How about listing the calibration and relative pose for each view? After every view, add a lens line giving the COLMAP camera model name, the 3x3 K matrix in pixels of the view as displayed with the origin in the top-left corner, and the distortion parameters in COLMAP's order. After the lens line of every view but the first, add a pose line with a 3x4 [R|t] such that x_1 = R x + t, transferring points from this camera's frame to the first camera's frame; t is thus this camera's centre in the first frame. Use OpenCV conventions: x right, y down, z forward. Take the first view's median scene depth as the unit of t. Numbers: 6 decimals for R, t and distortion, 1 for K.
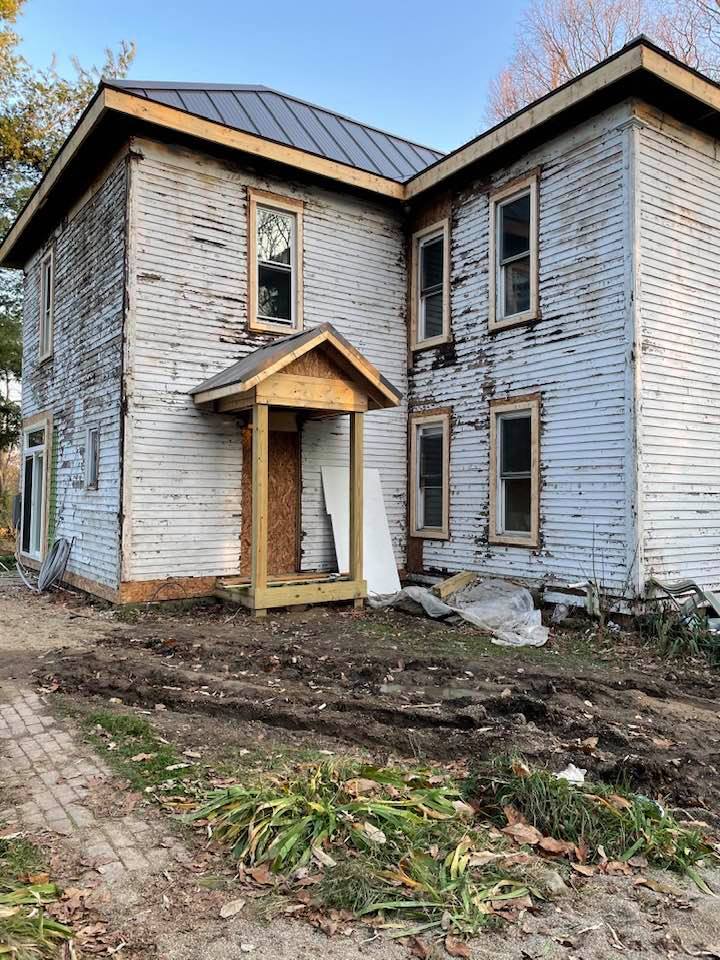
lens RADIAL K [[727.5, 0, 363.2], [0, 727.5, 477.6], [0, 0, 1]] dist [0.082964, -0.096077]
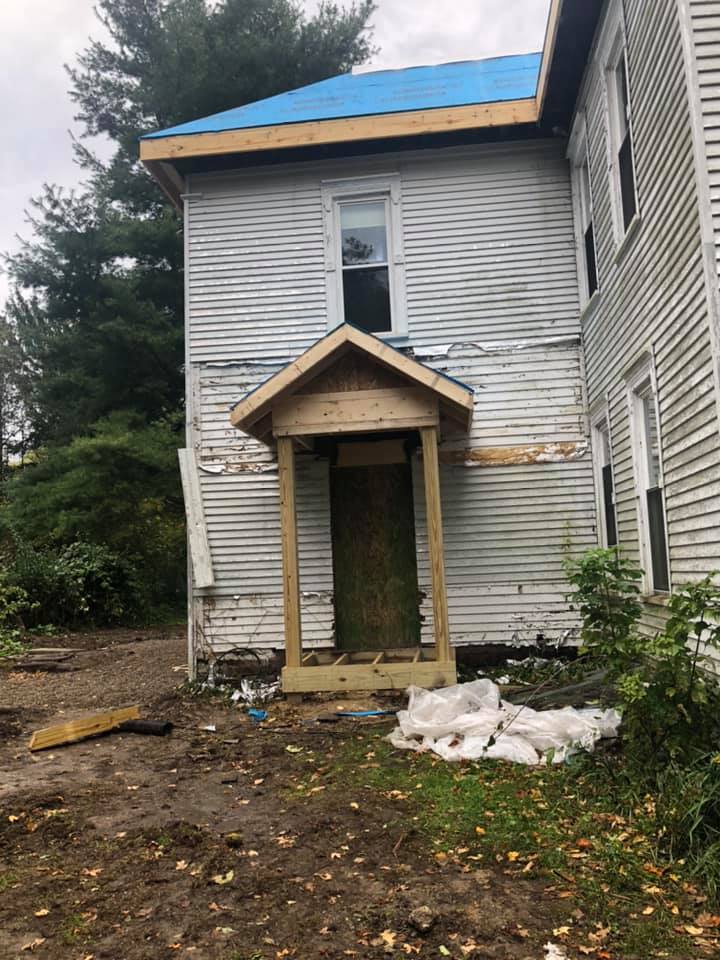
lens RADIAL K [[789.1, 0, 355.4], [0, 789.1, 486.9], [0, 0, 1]] dist [-0.004714, -0.034199]
pose [[0.742487, -0.102427, -0.661983, 0.444994], [0.069436, 0.994685, -0.076024, 0.024006], [0.666252, 0.010481, 0.745653, 0.360531]]
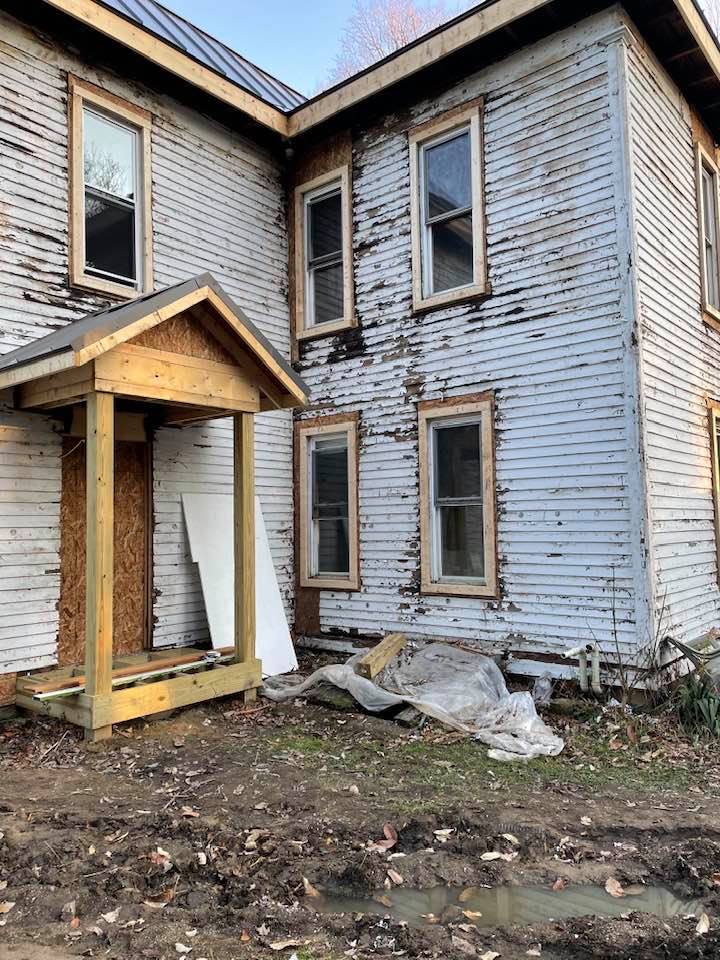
lens RADIAL K [[727.5, 0, 365.1], [0, 727.5, 478.3], [0, 0, 1]] dist [0.082964, -0.096077]
pose [[0.962335, -0.006137, 0.271798, -0.085182], [0.016745, 0.999185, -0.036727, -0.000868], [-0.271351, 0.039895, 0.961653, 0.305588]]
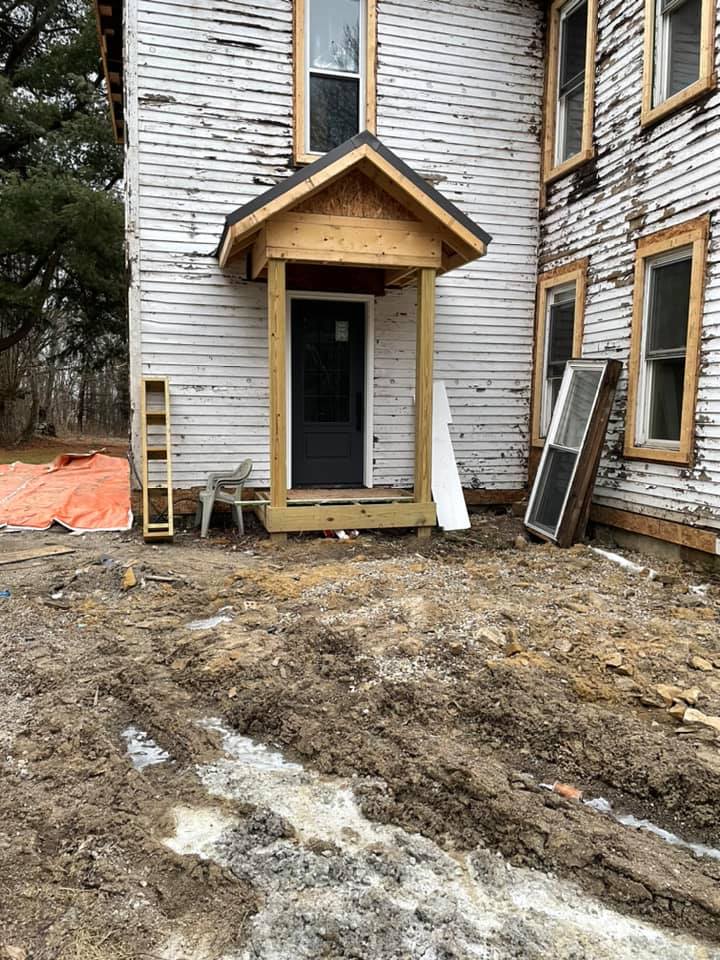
lens RADIAL K [[727.5, 0, 361.7], [0, 727.5, 484.6], [0, 0, 1]] dist [0.082964, -0.096077]
pose [[0.940184, 0.040006, -0.338310, 0.179679], [0.005590, 0.991135, 0.132740, 0.023826], [0.340621, -0.126691, 0.931626, 0.282568]]
